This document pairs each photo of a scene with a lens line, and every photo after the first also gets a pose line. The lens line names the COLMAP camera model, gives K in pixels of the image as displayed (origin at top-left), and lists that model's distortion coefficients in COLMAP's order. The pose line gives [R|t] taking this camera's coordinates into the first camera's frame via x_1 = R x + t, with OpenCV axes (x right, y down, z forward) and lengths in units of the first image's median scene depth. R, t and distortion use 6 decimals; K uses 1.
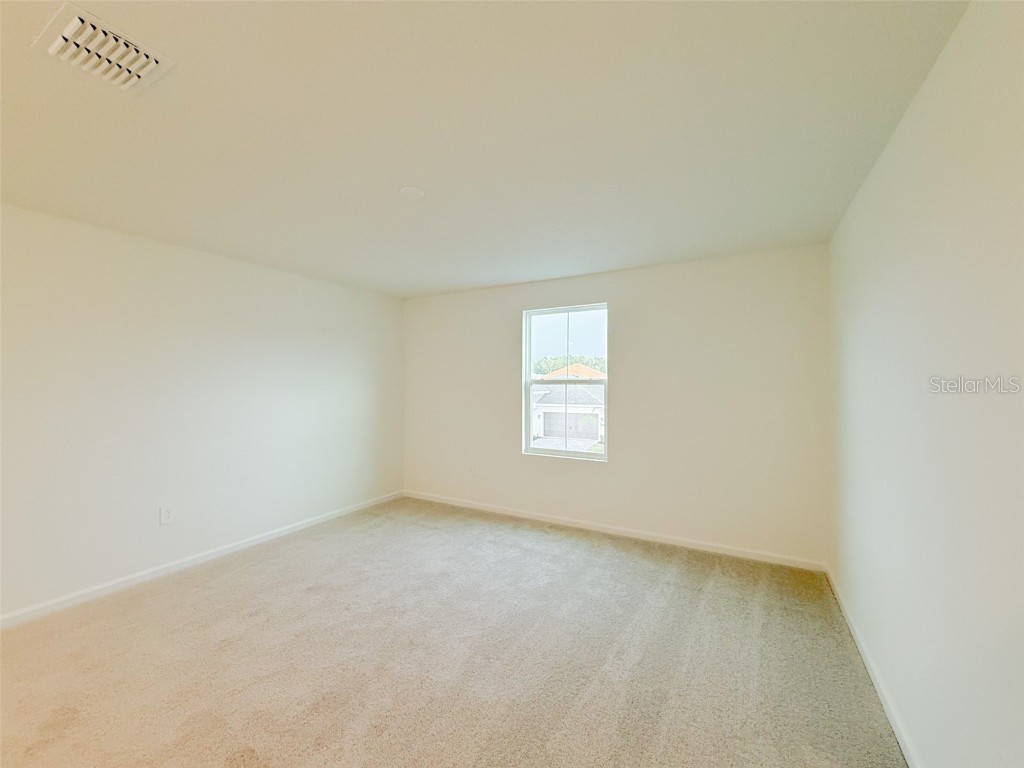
lens RADIAL K [[406.2, 0, 521.4], [0, 406.2, 389.0], [0, 0, 1]] dist [0.004497, 0.000215]
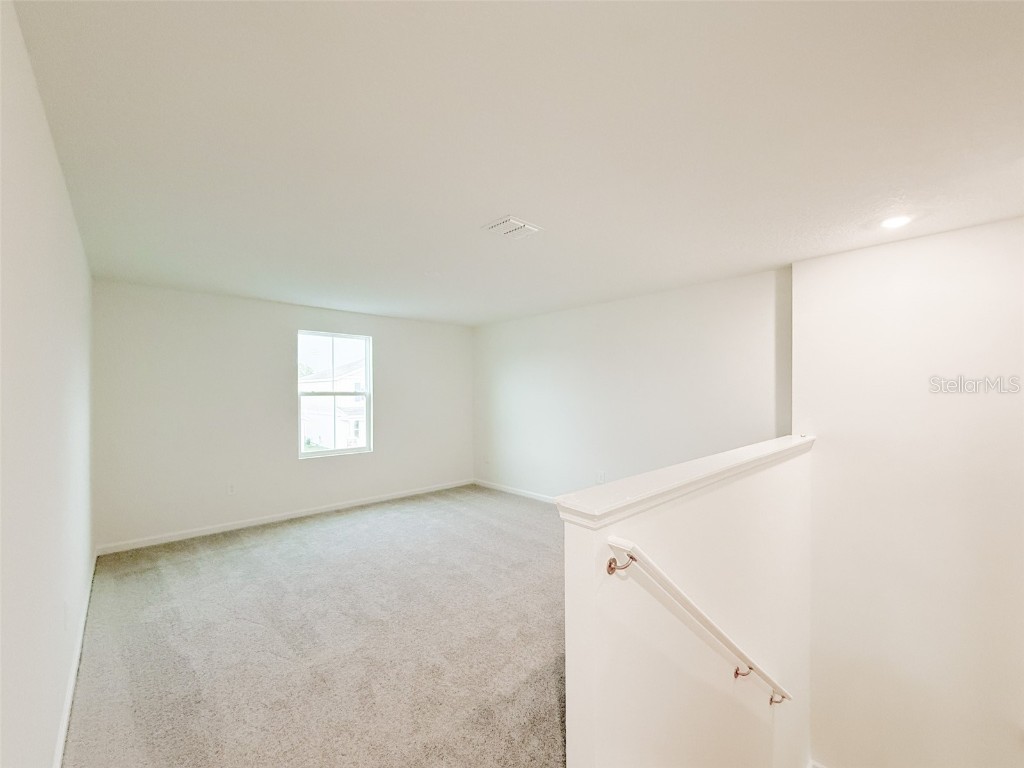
lens RADIAL K [[406.2, 0, 514.3], [0, 406.2, 387.5], [0, 0, 1]] dist [0.004497, 0.000215]
pose [[0.288769, 0.009720, 0.957349, -0.899660], [-0.003432, 0.999953, -0.009117, -0.026411], [-0.957393, -0.000653, 0.288789, 0.121716]]
